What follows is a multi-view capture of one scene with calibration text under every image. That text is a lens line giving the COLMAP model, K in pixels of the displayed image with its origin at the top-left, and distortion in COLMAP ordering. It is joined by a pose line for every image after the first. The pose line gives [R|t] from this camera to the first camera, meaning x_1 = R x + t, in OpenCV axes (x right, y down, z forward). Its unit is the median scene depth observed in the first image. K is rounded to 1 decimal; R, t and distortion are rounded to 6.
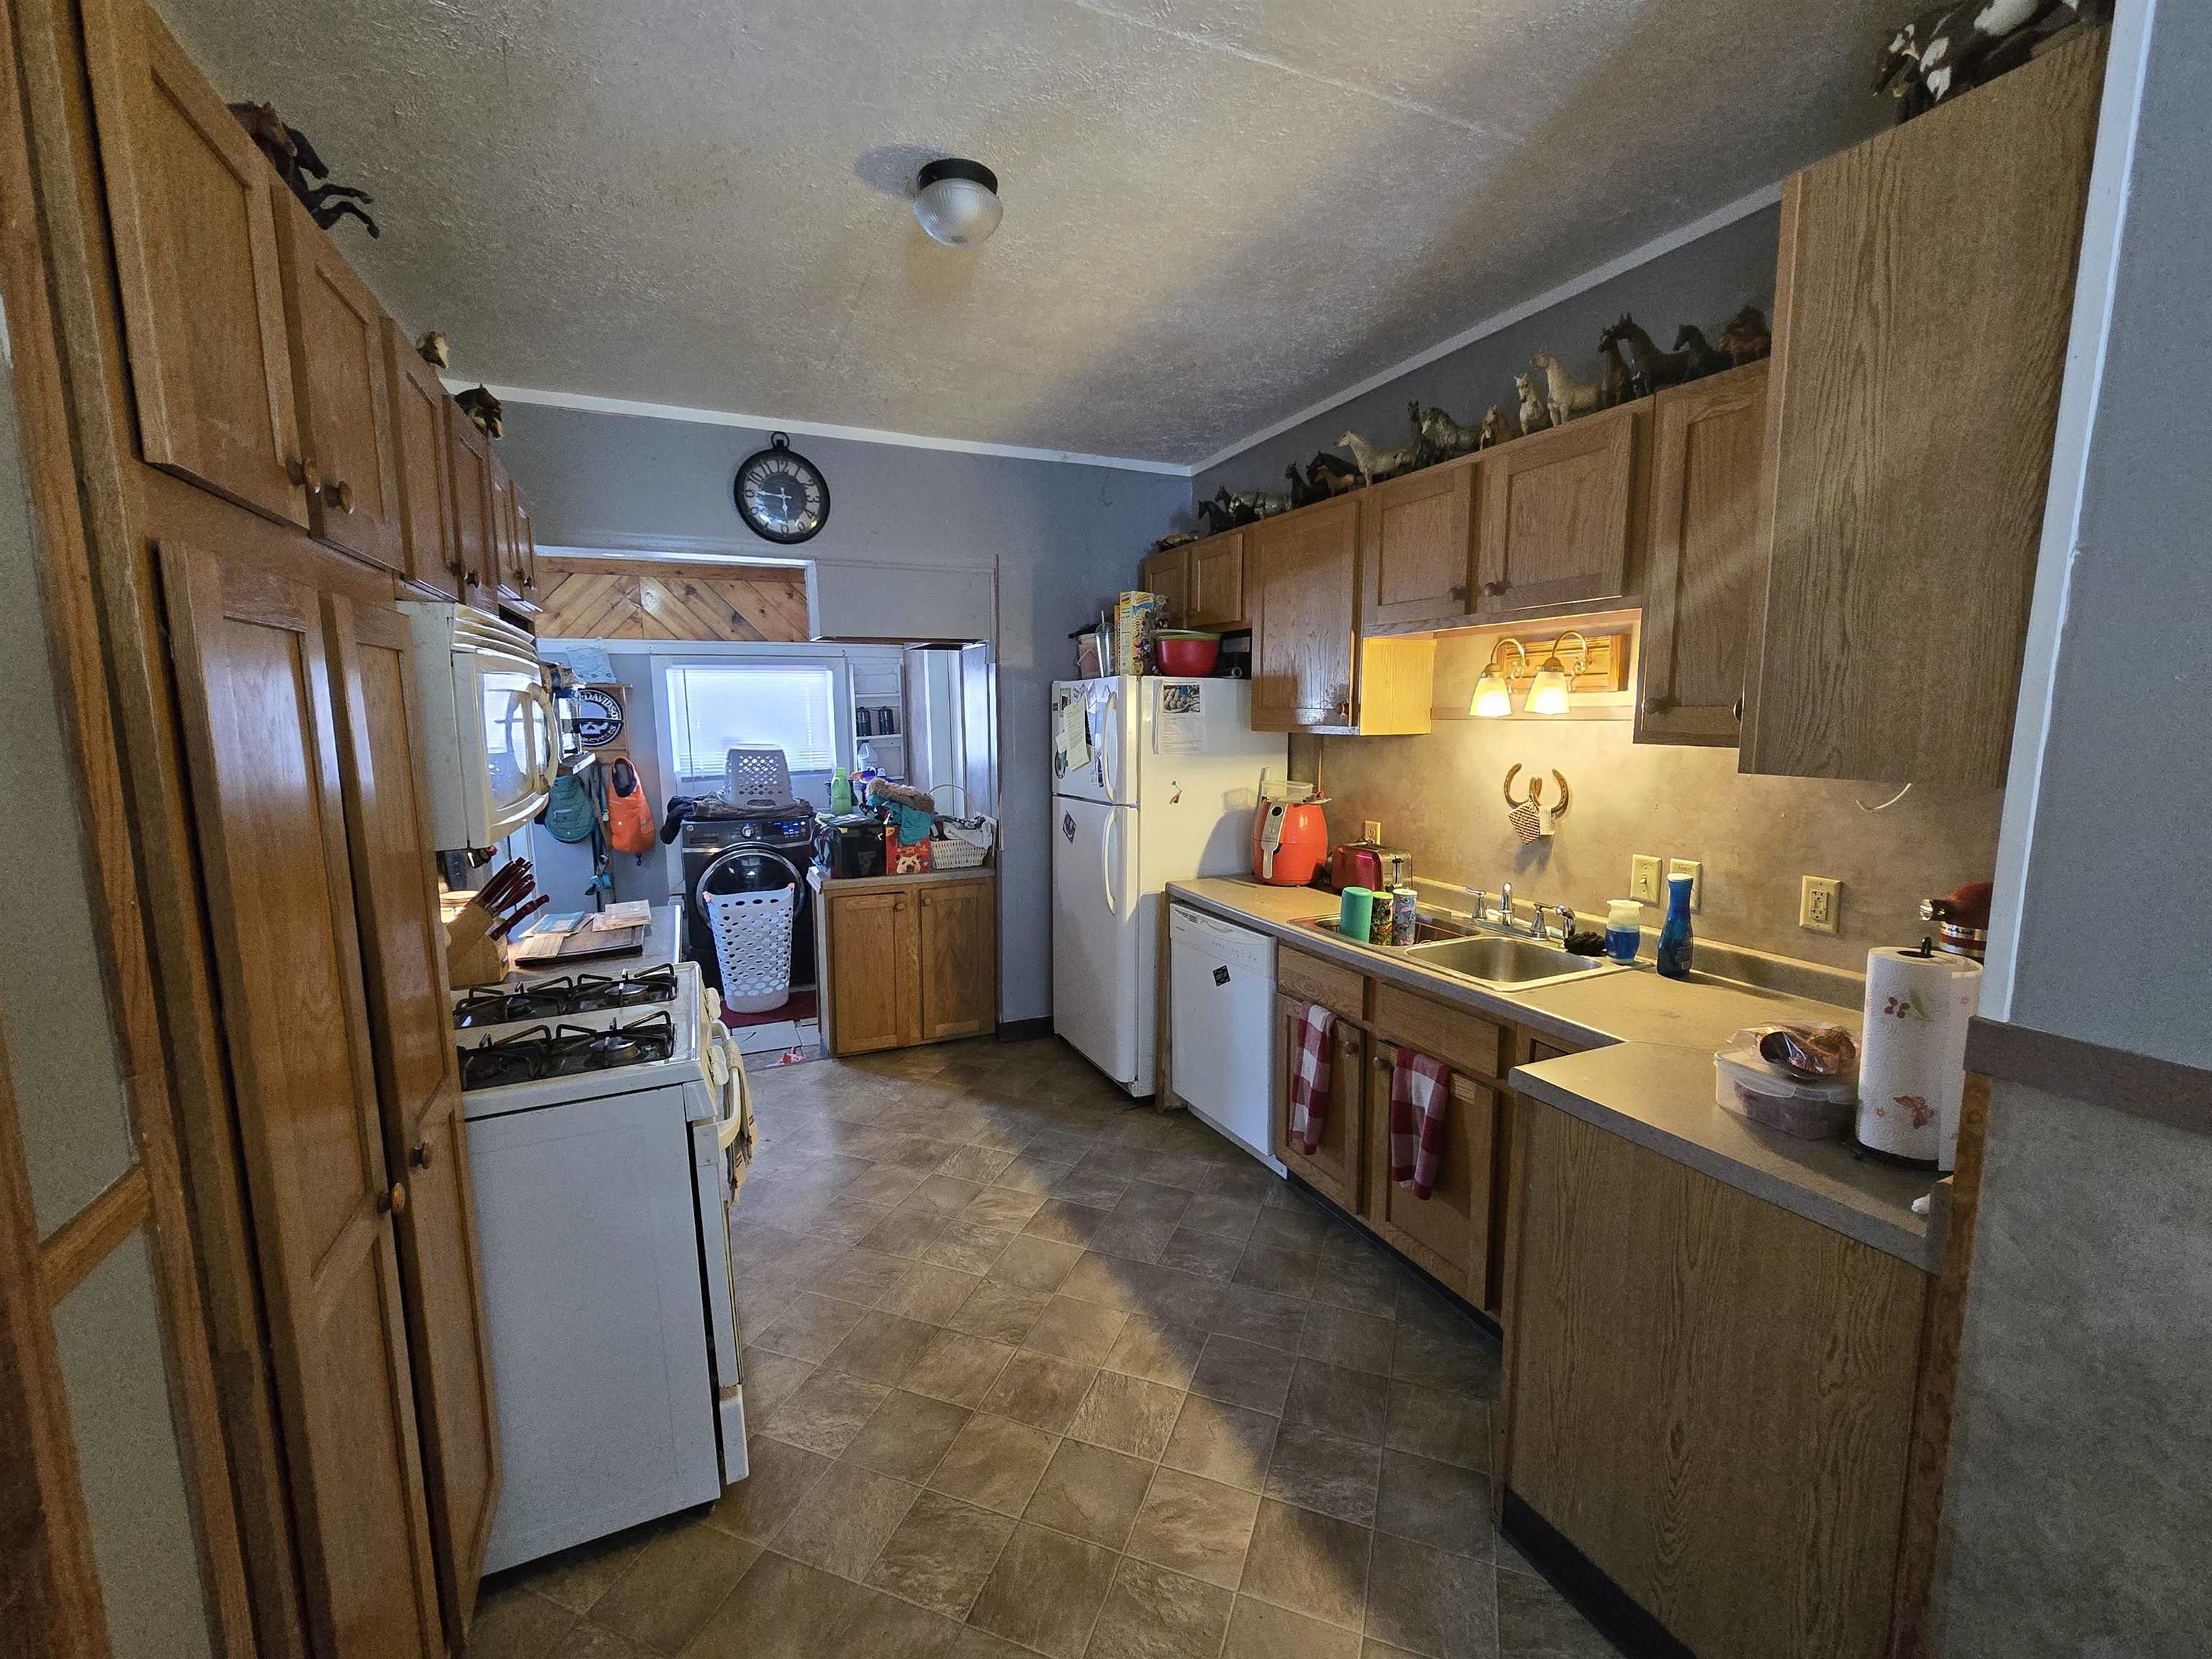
lens RADIAL K [[895.4, 0, 1096.1], [0, 895.4, 830.3], [0, 0, 1]] dist [-0.000035, -0.000059]
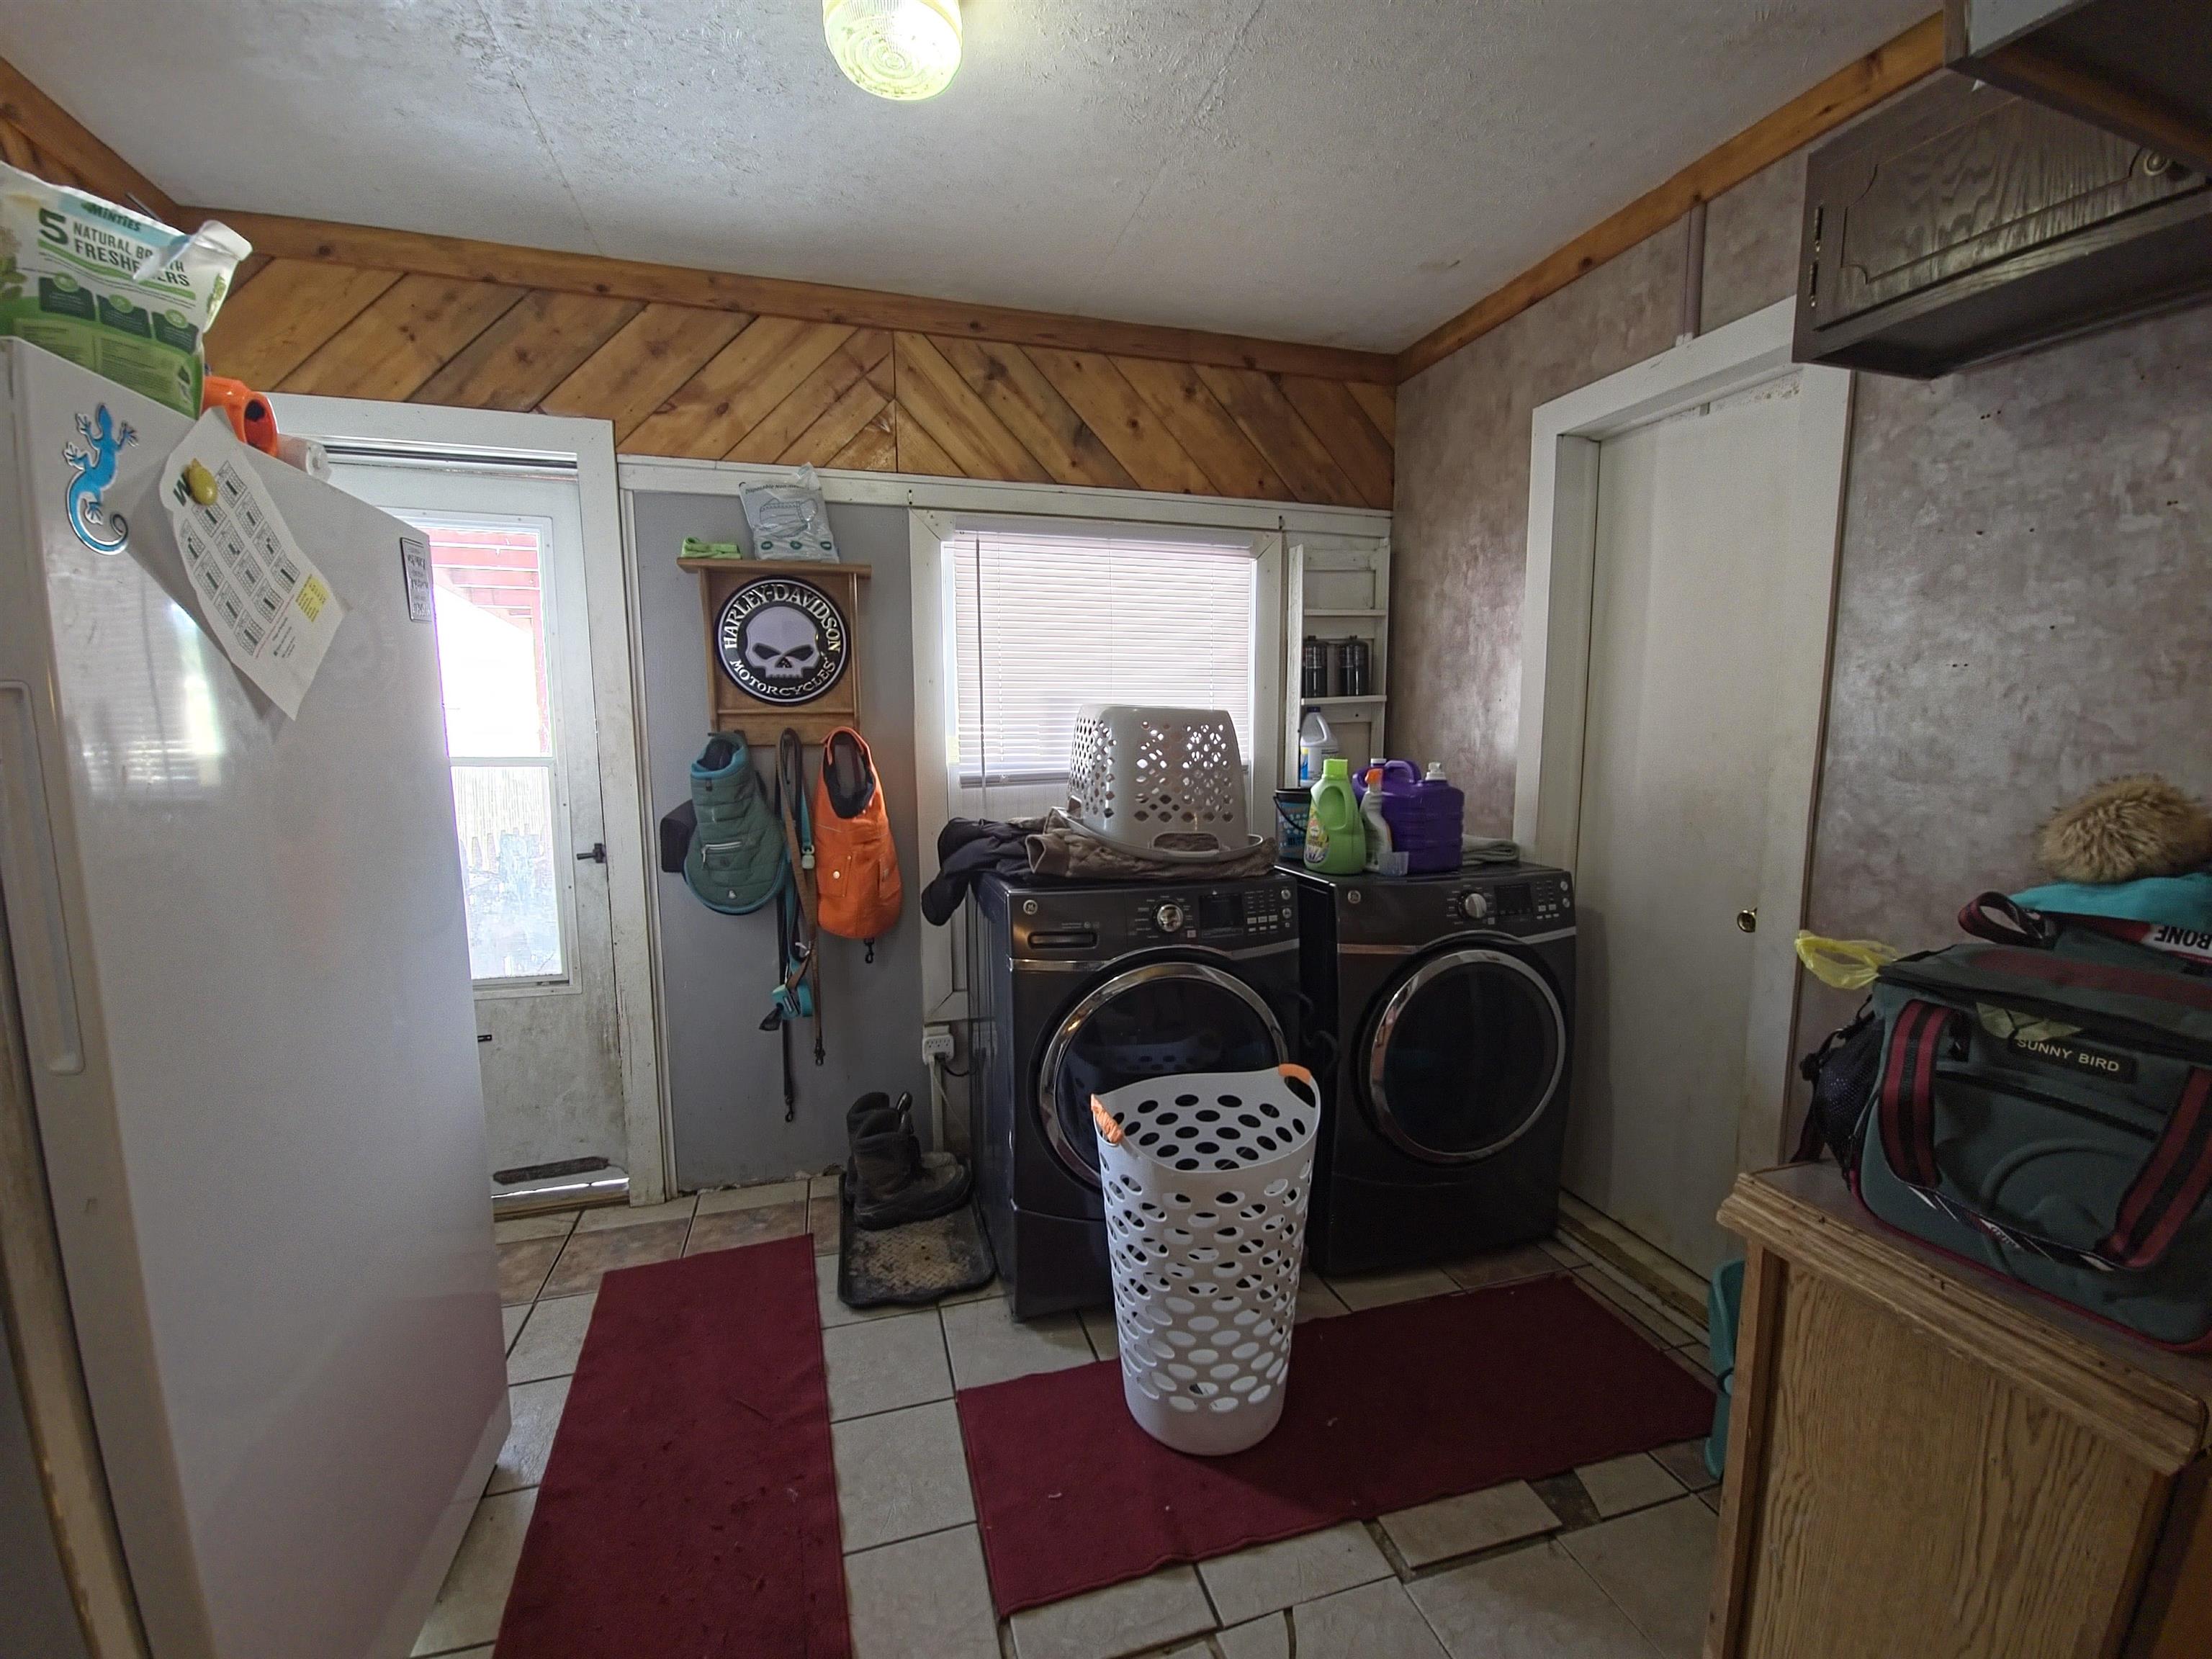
lens RADIAL K [[907.7, 0, 1111.3], [0, 907.7, 827.8], [0, 0, 1]] dist [-0.001980, -0.000308]
pose [[0.990370, 0.023831, -0.136380, -0.334325], [-0.025959, 0.999567, -0.013846, -0.029152], [0.135991, 0.017253, 0.990560, 0.566984]]
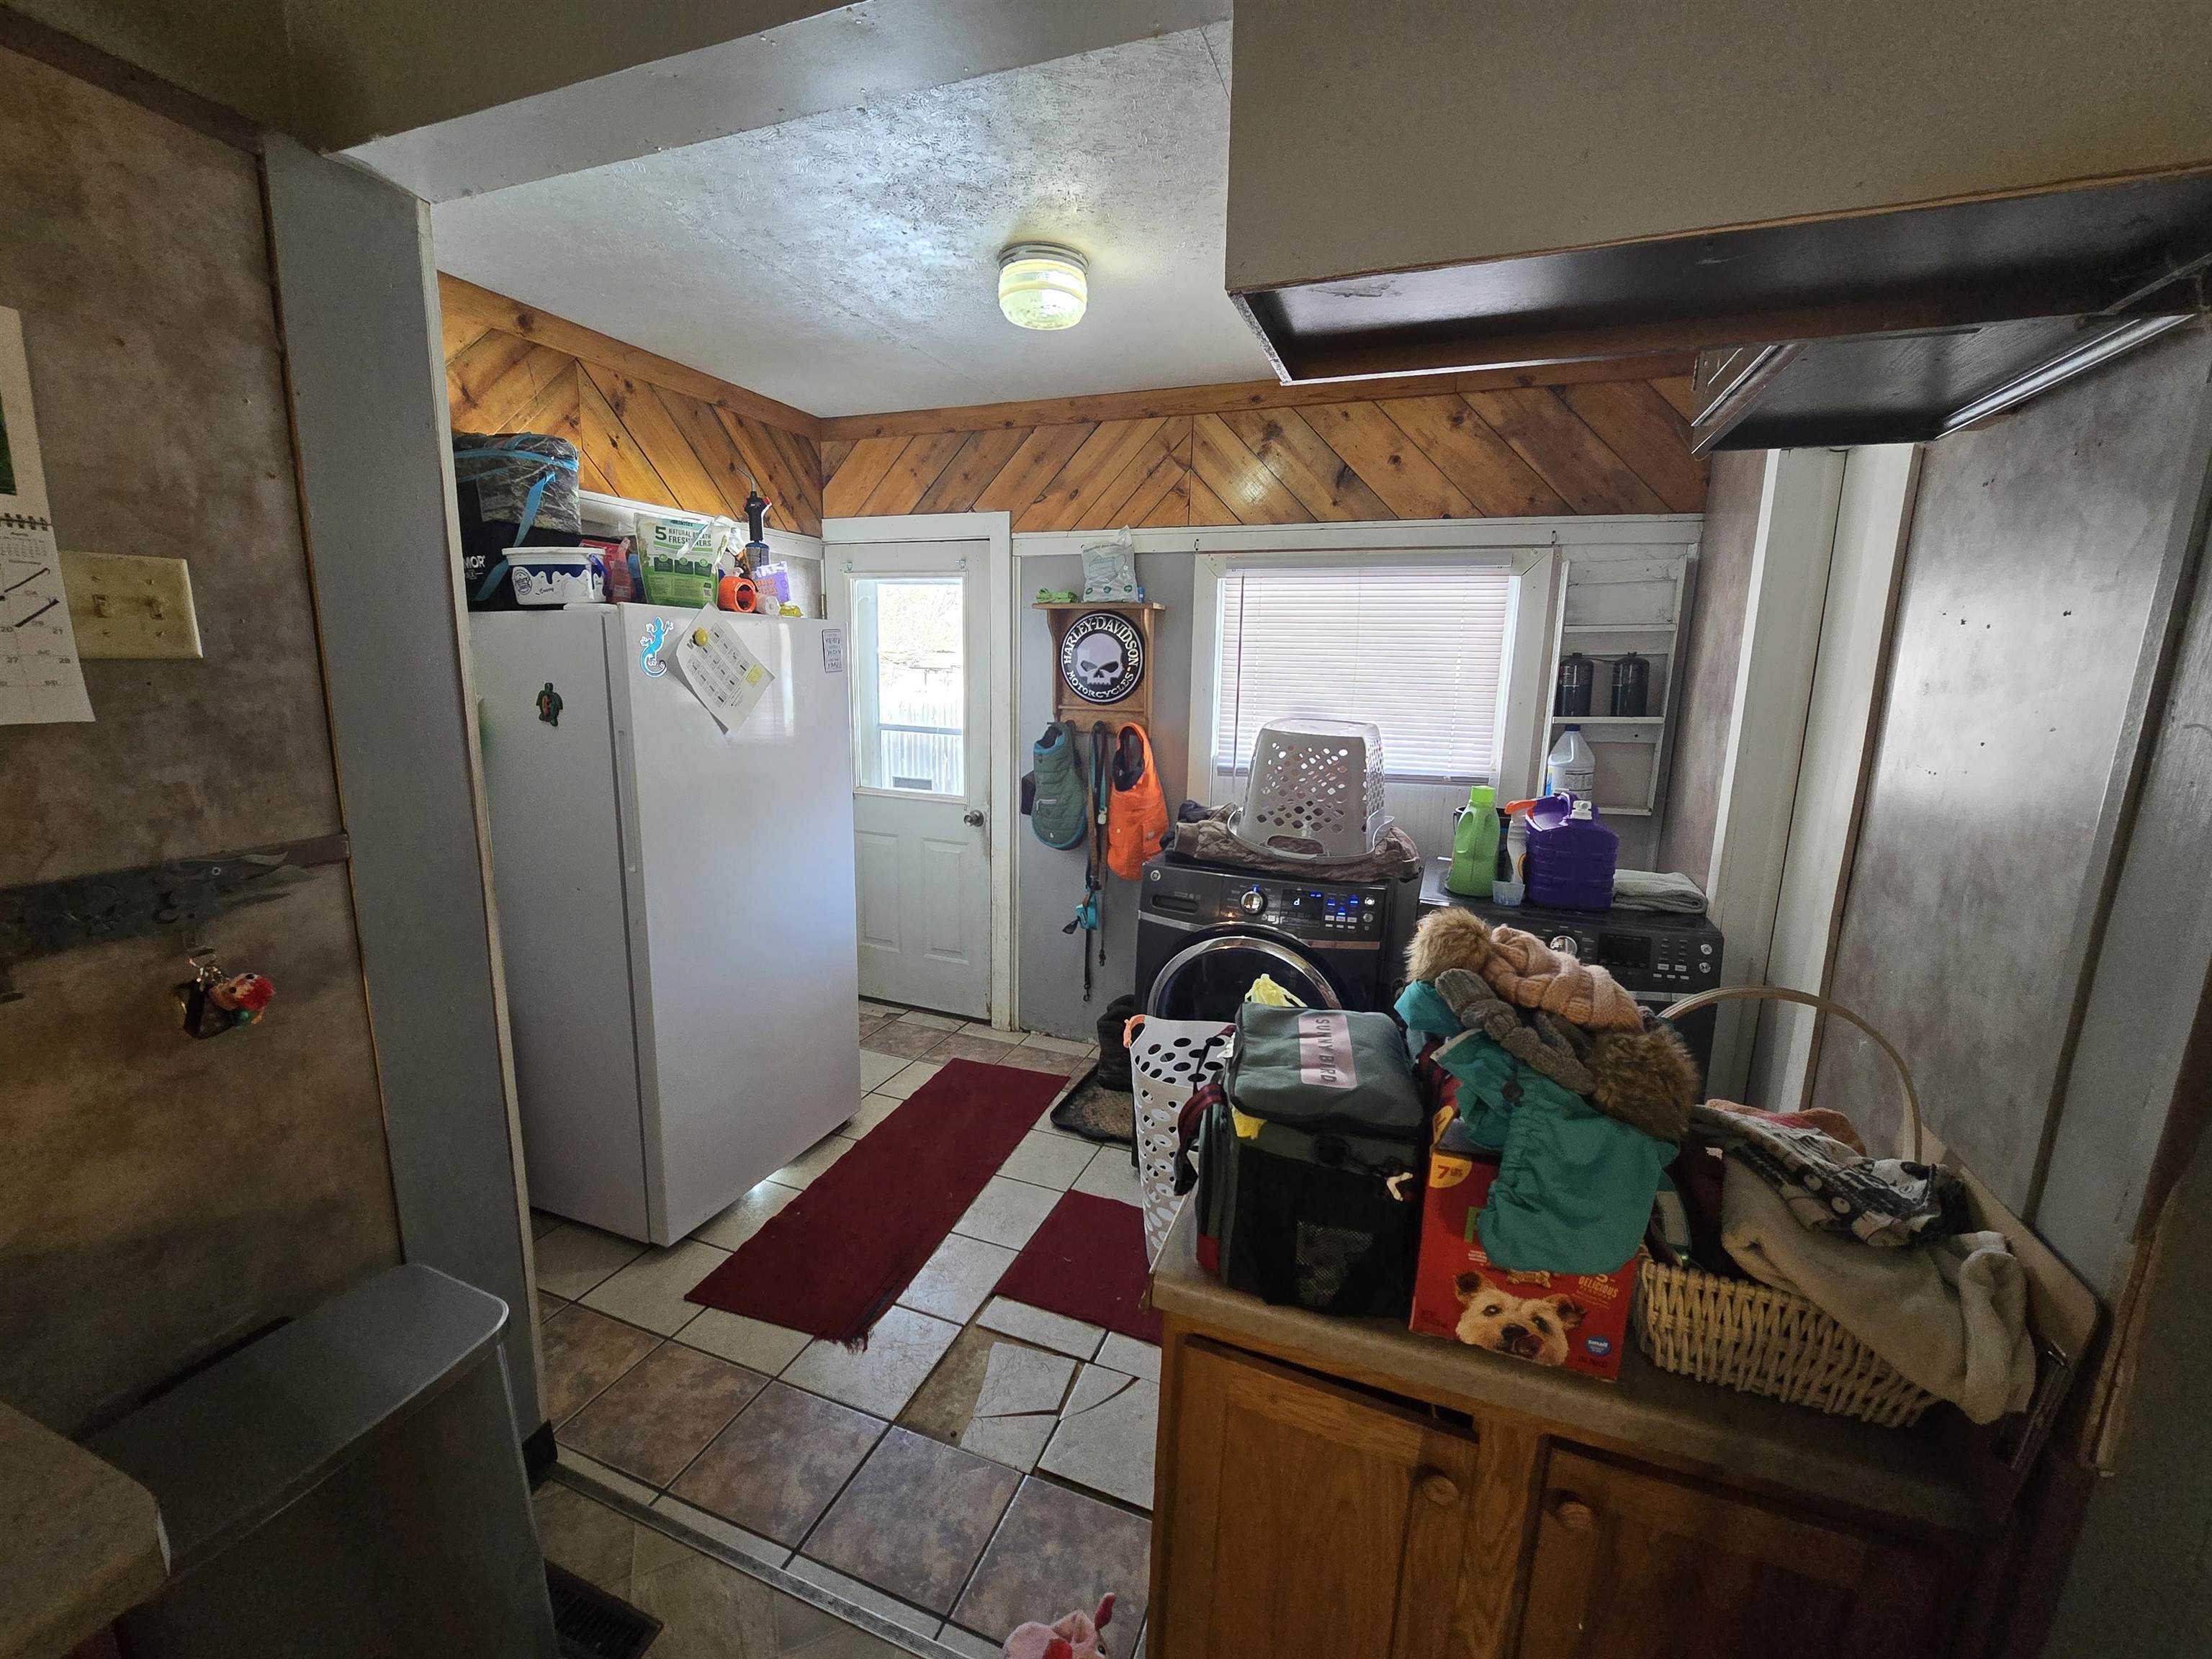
lens RADIAL K [[901.8, 0, 1106.8], [0, 901.8, 823.5], [0, 0, 1]] dist [-0.010499, -0.000136]
pose [[0.699553, 0.153971, -0.697795, -0.103543], [-0.123569, 0.987865, 0.094096, -0.071277], [0.703815, 0.020400, 0.710090, 0.555659]]
